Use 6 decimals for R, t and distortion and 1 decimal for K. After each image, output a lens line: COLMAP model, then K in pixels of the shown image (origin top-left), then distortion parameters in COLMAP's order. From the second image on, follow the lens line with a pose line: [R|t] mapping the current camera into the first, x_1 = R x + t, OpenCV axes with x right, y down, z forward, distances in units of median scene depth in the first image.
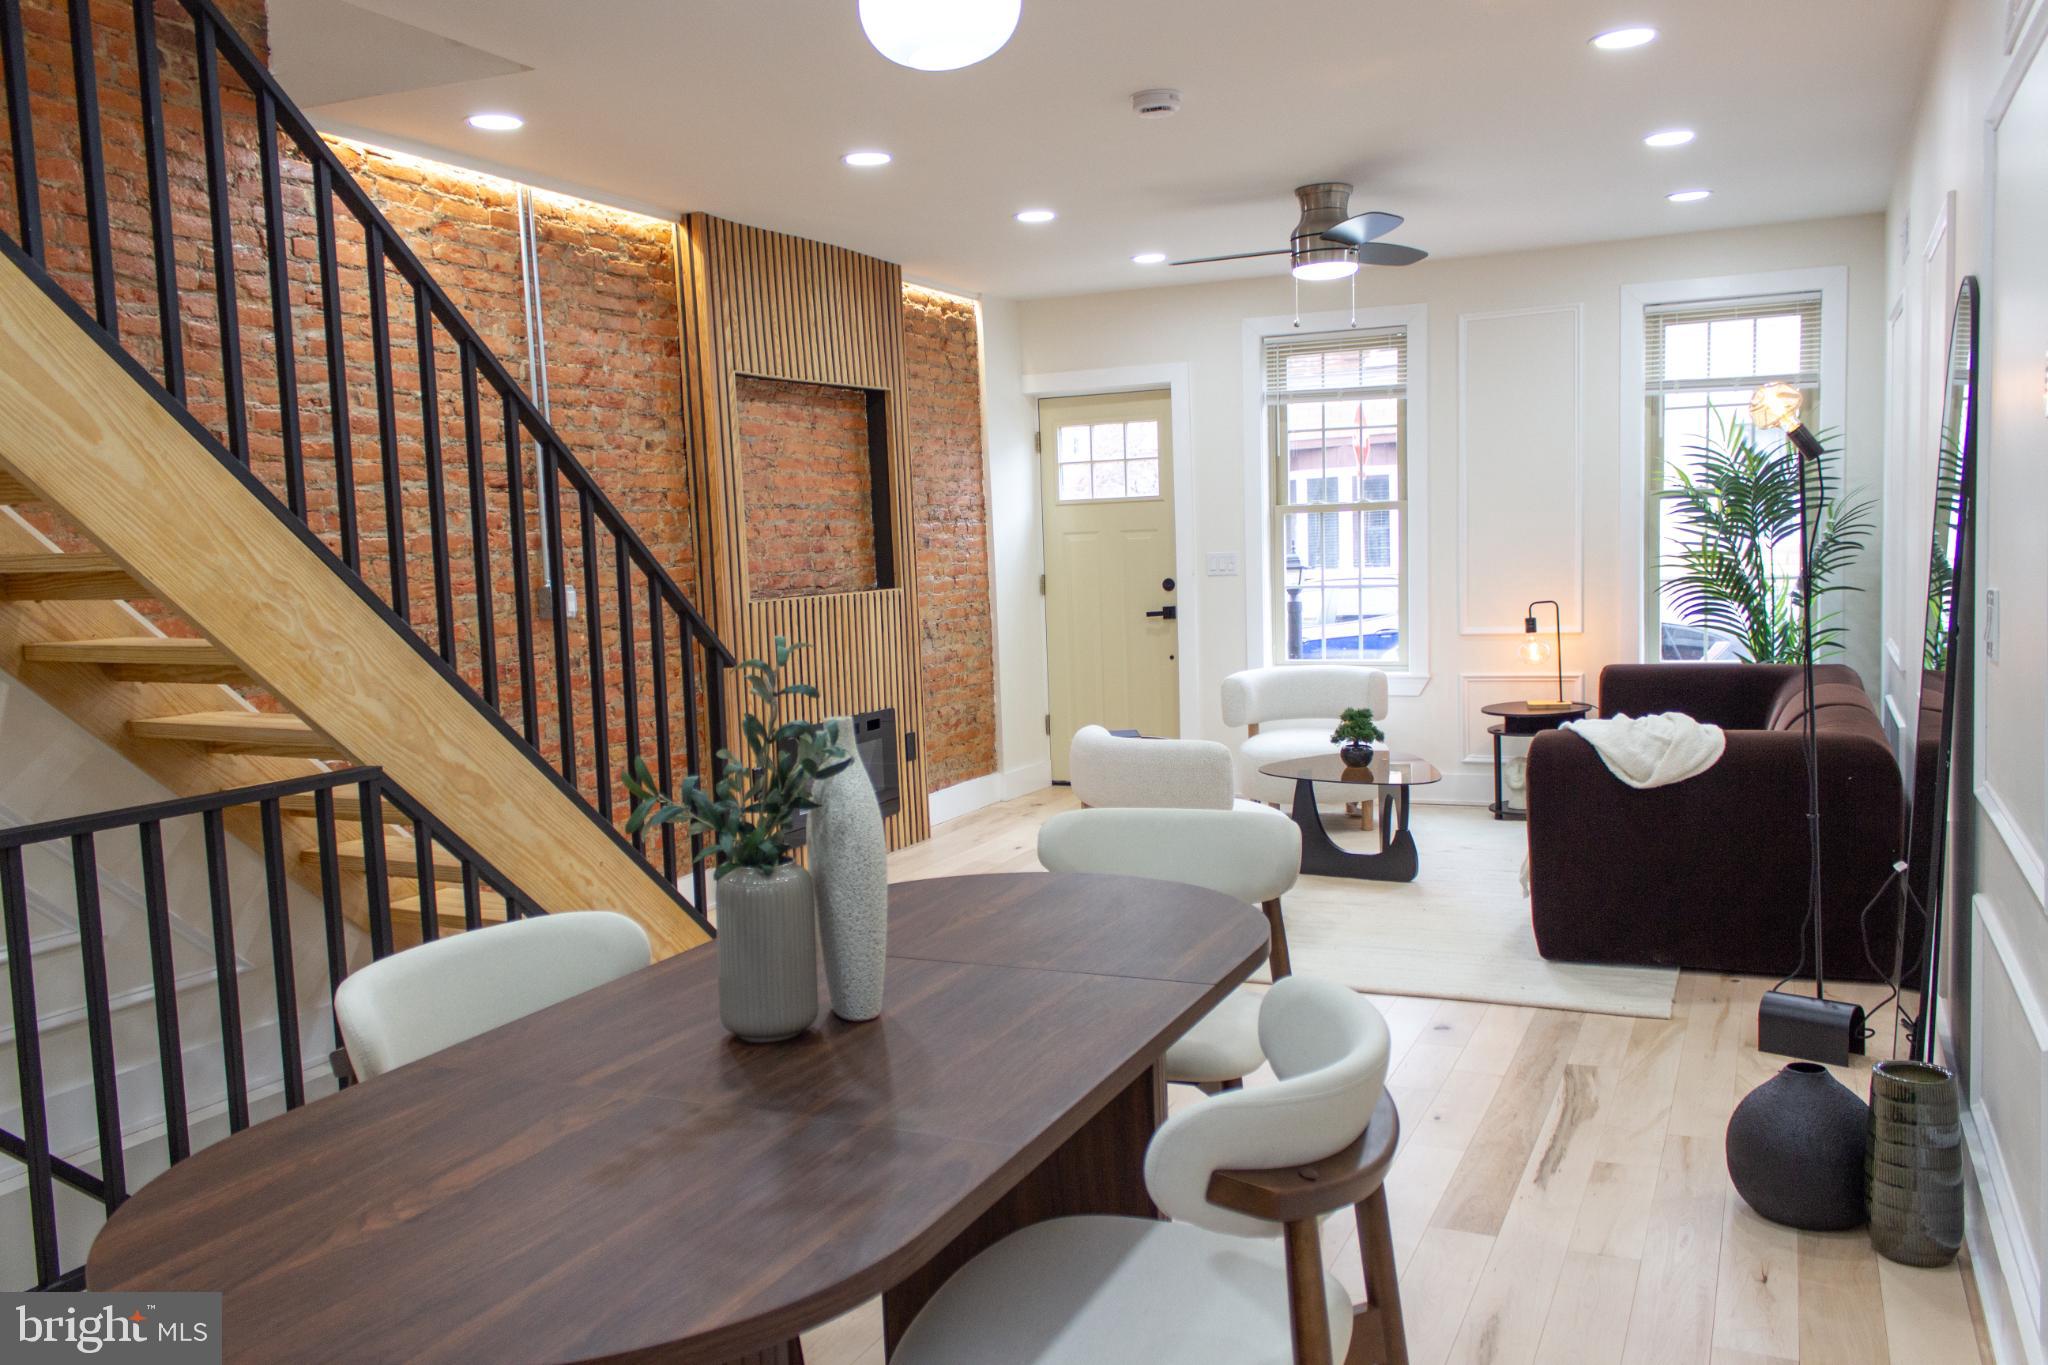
lens RADIAL K [[1587.9, 0, 1024.0], [0, 1587.9, 682.5], [0, 0, 1]] dist [0.005472, 0.002333]
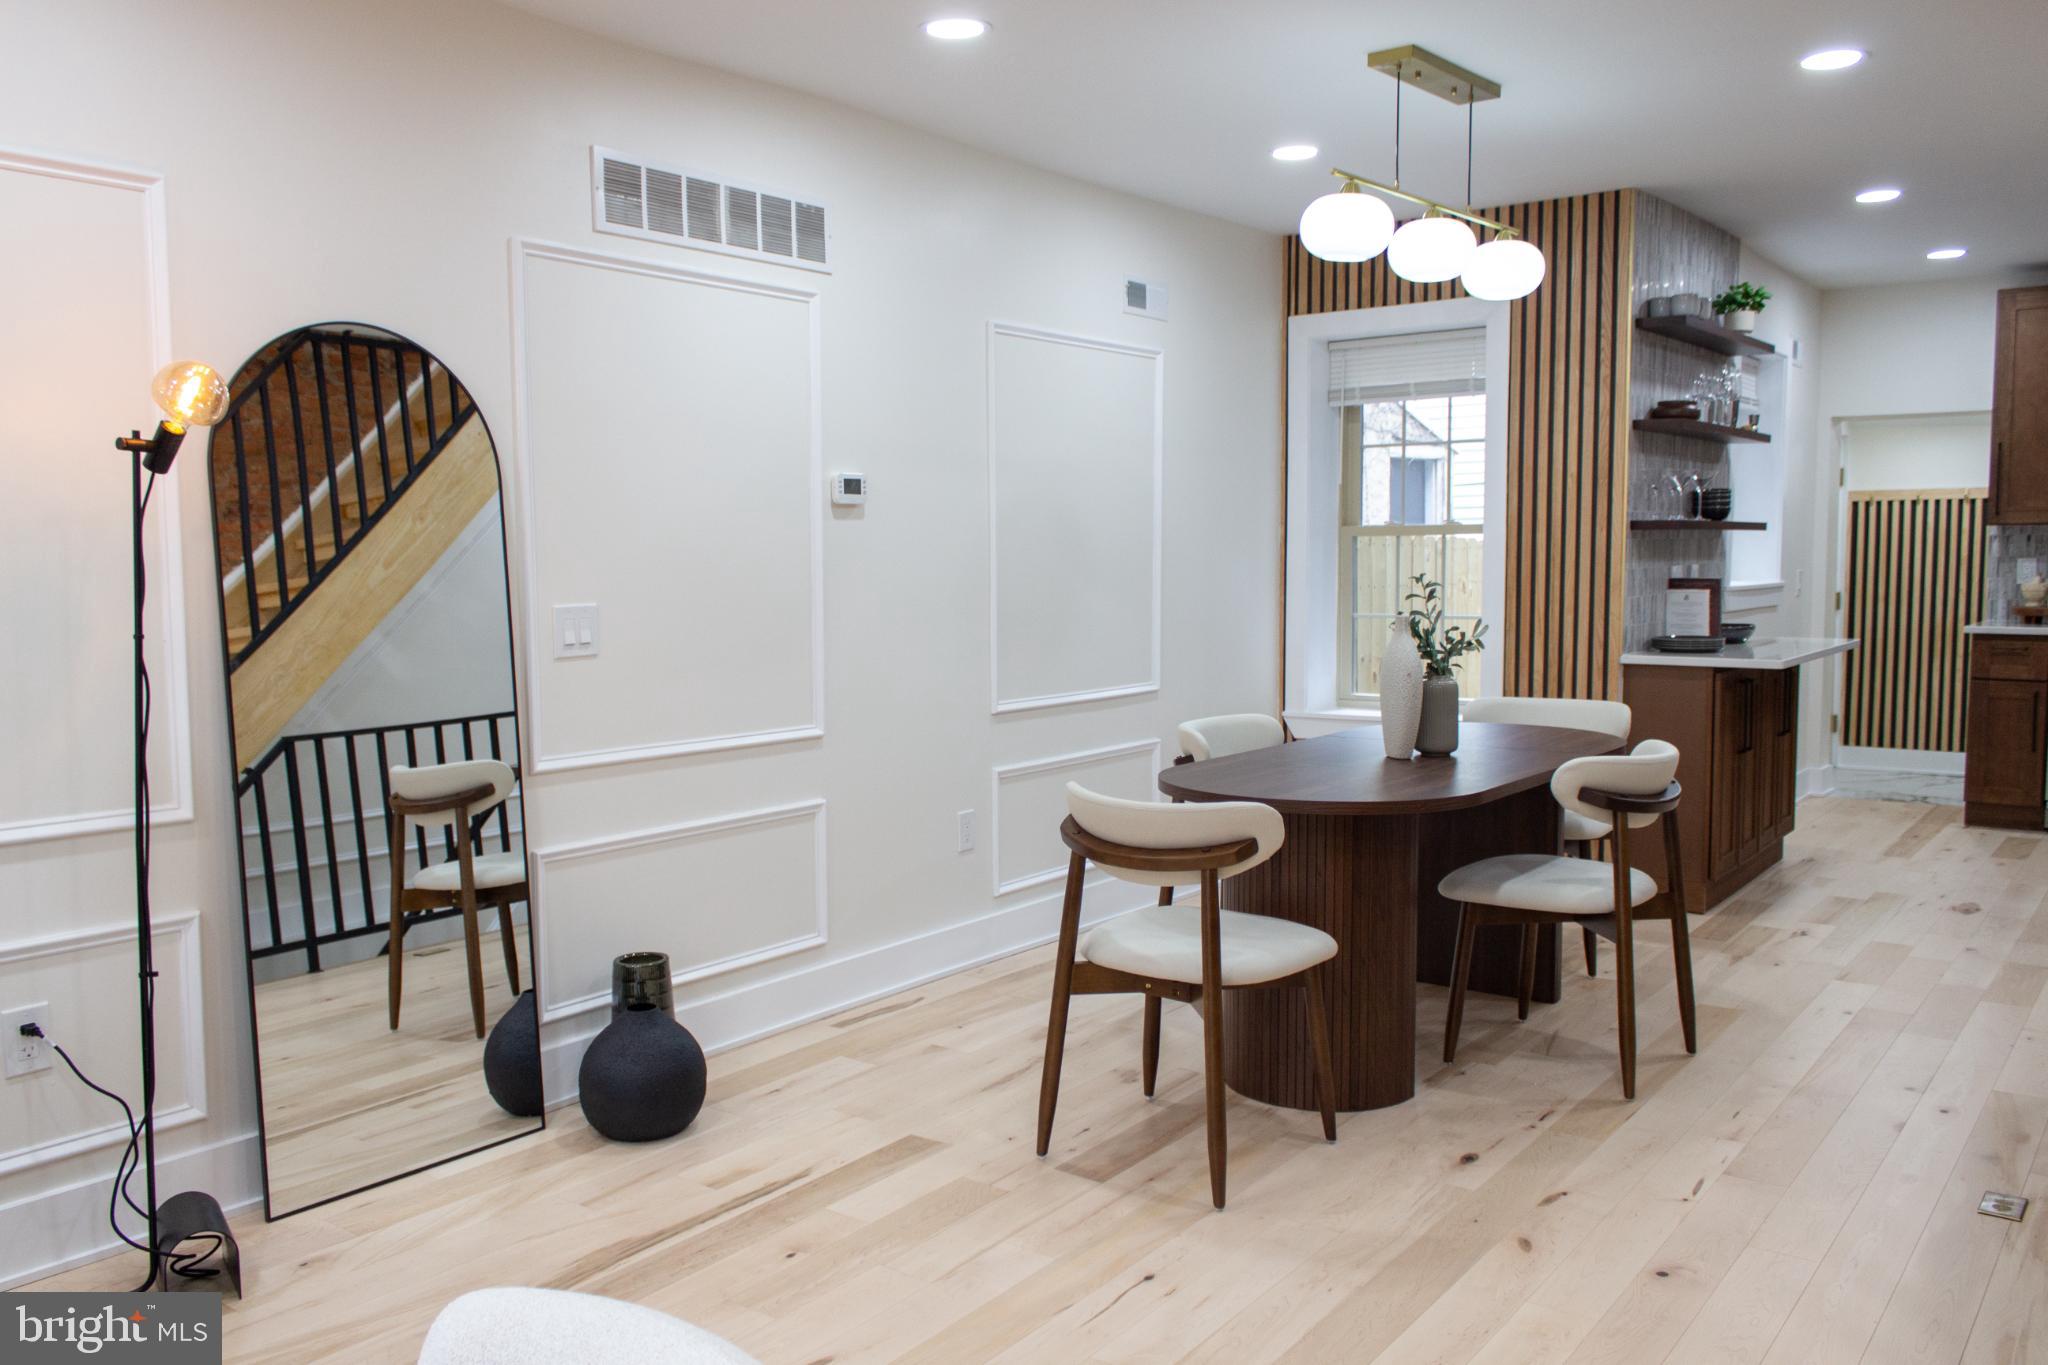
lens RADIAL K [[1587.9, 0, 1024.0], [0, 1587.9, 682.5], [0, 0, 1]] dist [0.005472, 0.002333]
pose [[-0.974157, 0.023645, 0.224632, -0.039182], [0.062049, 0.984259, 0.165481, -0.104246], [-0.217183, 0.175143, -0.960290, 1.148977]]
